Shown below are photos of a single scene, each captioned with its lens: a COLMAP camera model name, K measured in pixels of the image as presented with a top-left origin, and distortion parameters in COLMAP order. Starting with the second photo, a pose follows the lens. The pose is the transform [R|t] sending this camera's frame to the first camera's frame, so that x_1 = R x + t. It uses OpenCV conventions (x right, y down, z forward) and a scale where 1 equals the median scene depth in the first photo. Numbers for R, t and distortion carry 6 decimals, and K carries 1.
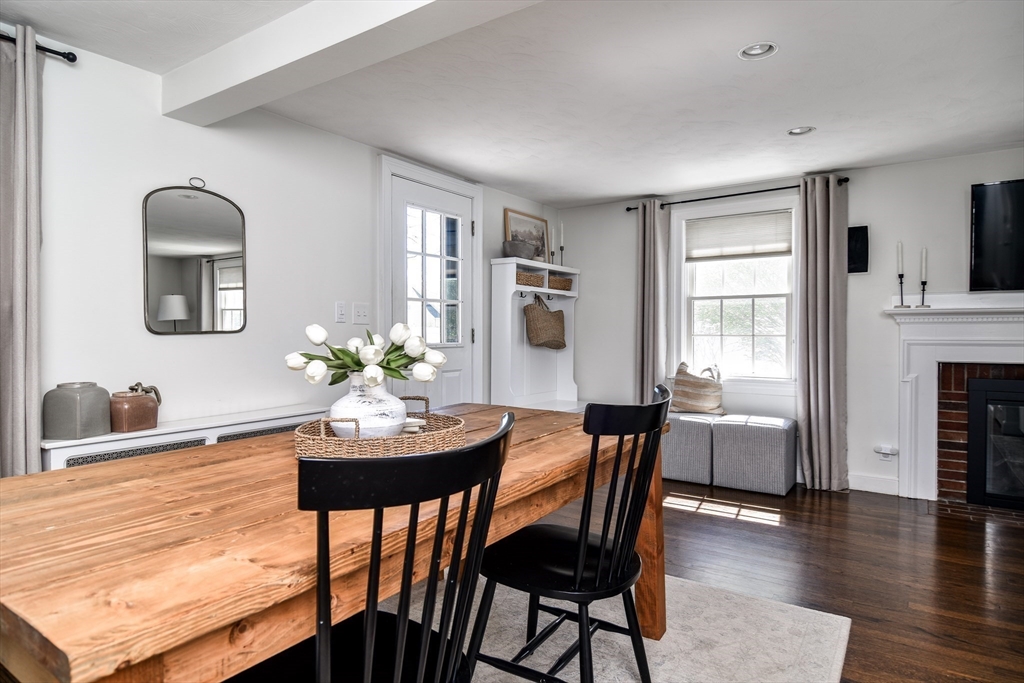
lens RADIAL K [[592.7, 0, 493.6], [0, 592.7, 337.6], [0, 0, 1]] dist [0.001364, 0.000180]
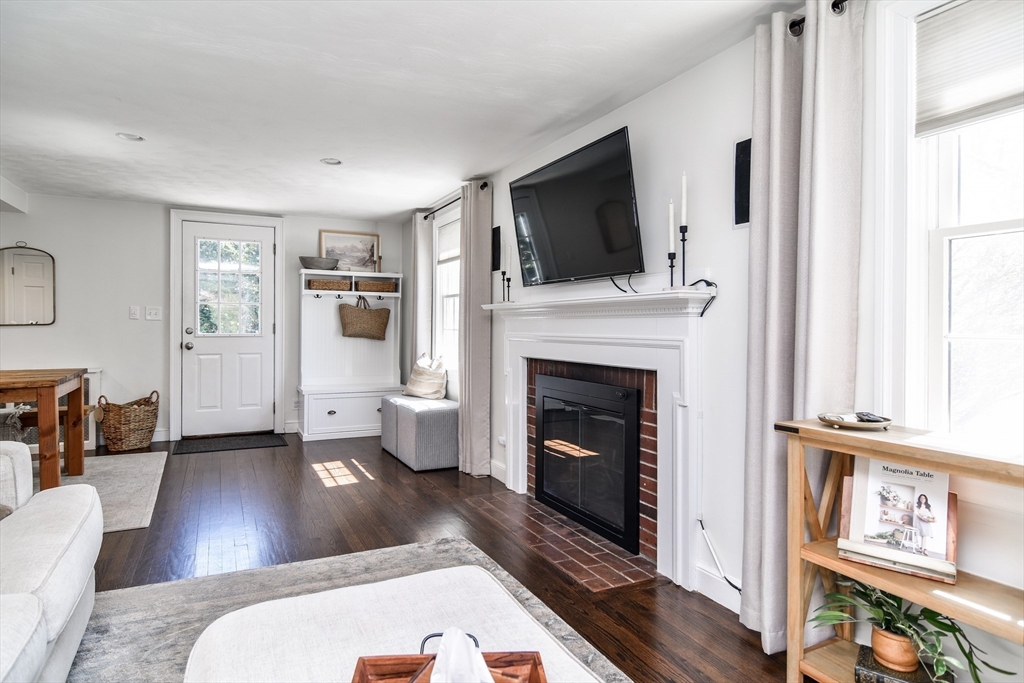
lens RADIAL K [[571.1, 0, 493.3], [0, 571.1, 326.0], [0, 0, 1]] dist [0.001230, -0.001788]
pose [[0.869471, 0.004898, -0.493960, 1.096195], [-0.010108, 0.999918, -0.007876, -0.003386], [0.493881, 0.011841, 0.869449, 0.115582]]
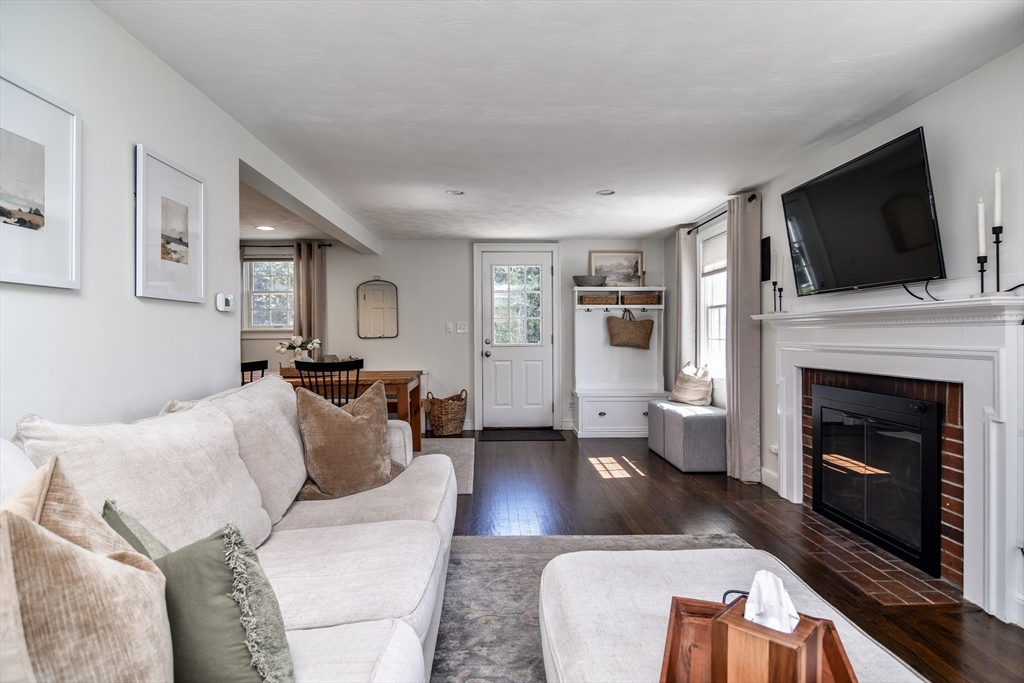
lens RADIAL K [[548.1, 0, 510.1], [0, 548.1, 338.7], [0, 0, 1]] dist [0.012344, -0.013928]
pose [[0.595486, 0.003063, -0.803360, 1.117741], [-0.003107, 0.999994, 0.001510, -0.005976], [0.803360, 0.001597, 0.595492, 0.044180]]
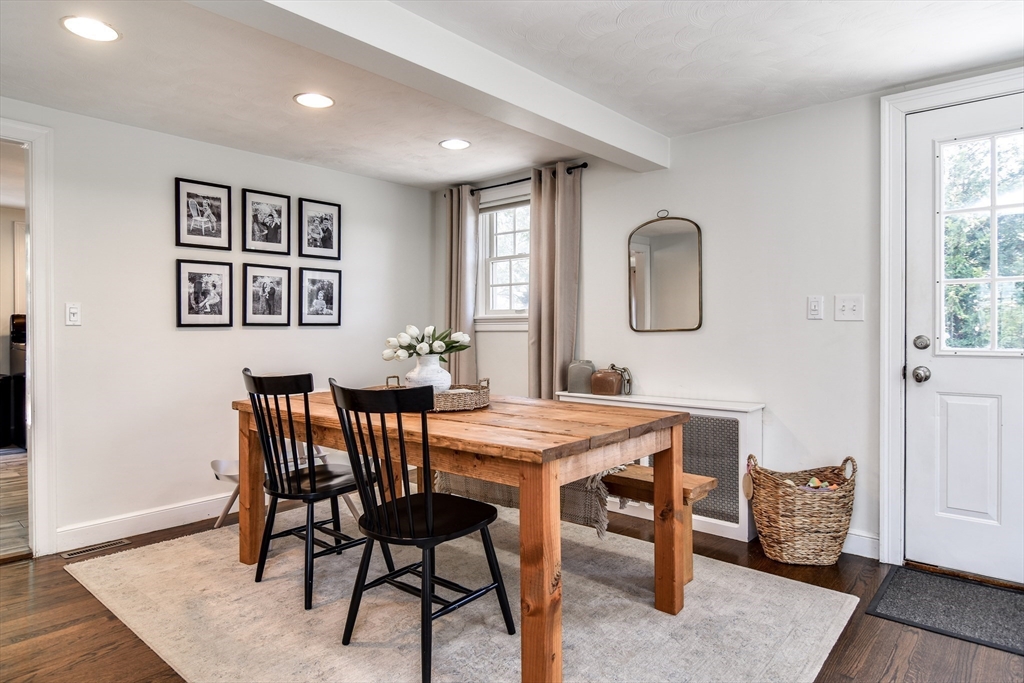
lens RADIAL K [[603.8, 0, 509.4], [0, 603.8, 334.1], [0, 0, 1]] dist [0.015768, -0.019018]
pose [[-0.113241, 0.010565, -0.993511, 0.552486], [-0.008608, 0.999896, 0.011614, -0.008118], [0.993530, 0.009867, -0.113138, 0.536641]]
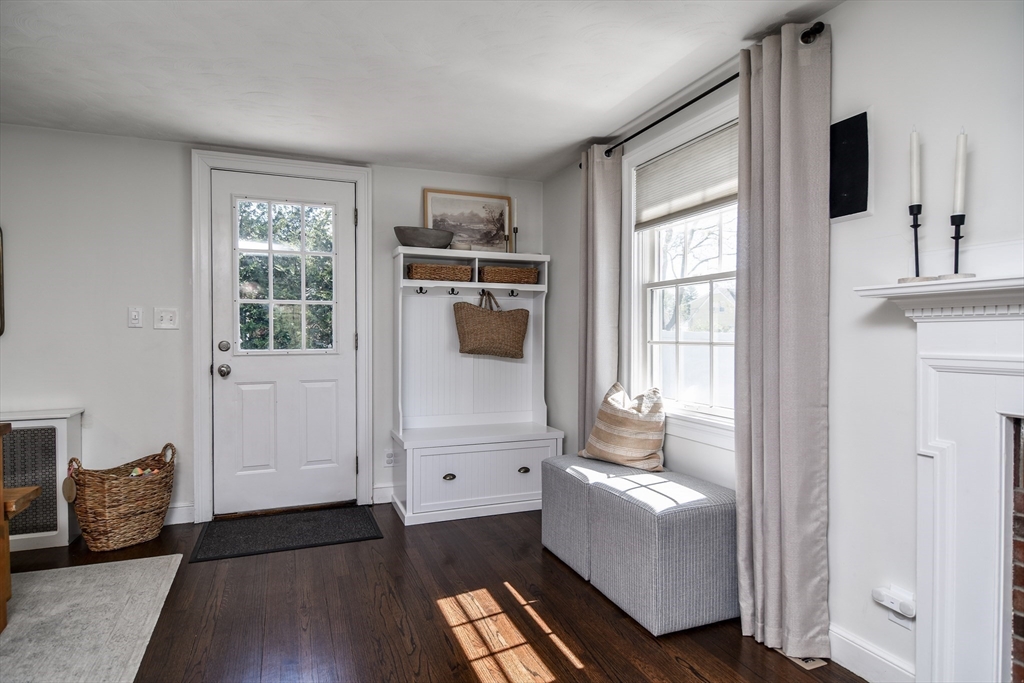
lens RADIAL K [[548.1, 0, 510.1], [0, 548.1, 338.7], [0, 0, 1]] dist [0.012344, -0.013928]
pose [[0.836437, 0.004647, -0.548044, 0.619507], [-0.005677, 0.999984, -0.000186, -0.007772], [0.548034, 0.003267, 0.836449, 0.474366]]
